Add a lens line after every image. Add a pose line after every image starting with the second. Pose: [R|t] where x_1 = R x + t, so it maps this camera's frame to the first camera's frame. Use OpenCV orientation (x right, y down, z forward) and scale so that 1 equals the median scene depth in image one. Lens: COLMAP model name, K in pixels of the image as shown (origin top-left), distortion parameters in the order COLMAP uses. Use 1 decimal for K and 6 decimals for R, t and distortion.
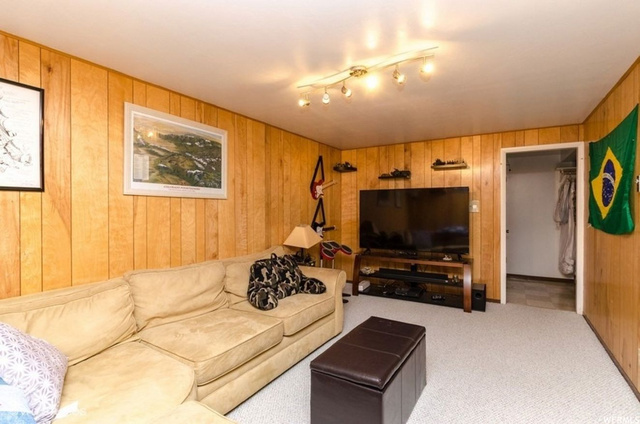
lens RADIAL K [[316.2, 0, 321.7], [0, 316.2, 211.7], [0, 0, 1]] dist [0.005650, -0.000877]
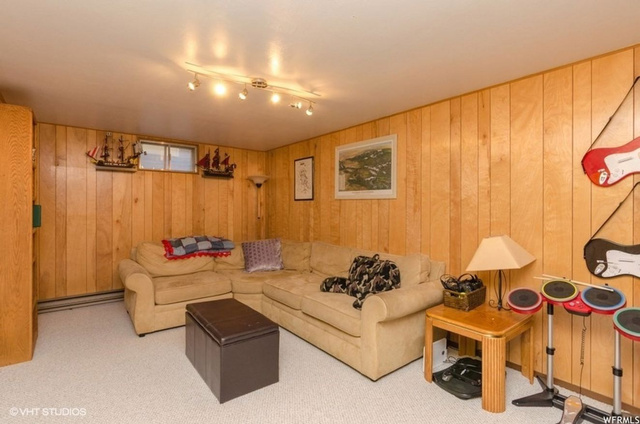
lens RADIAL K [[316.2, 0, 321.8], [0, 316.2, 207.6], [0, 0, 1]] dist [0.005650, -0.000877]
pose [[-0.360494, 0.003334, -0.932755, 0.859636], [-0.009546, 0.999928, 0.007264, -0.017108], [0.932713, 0.011523, -0.360436, 1.283475]]
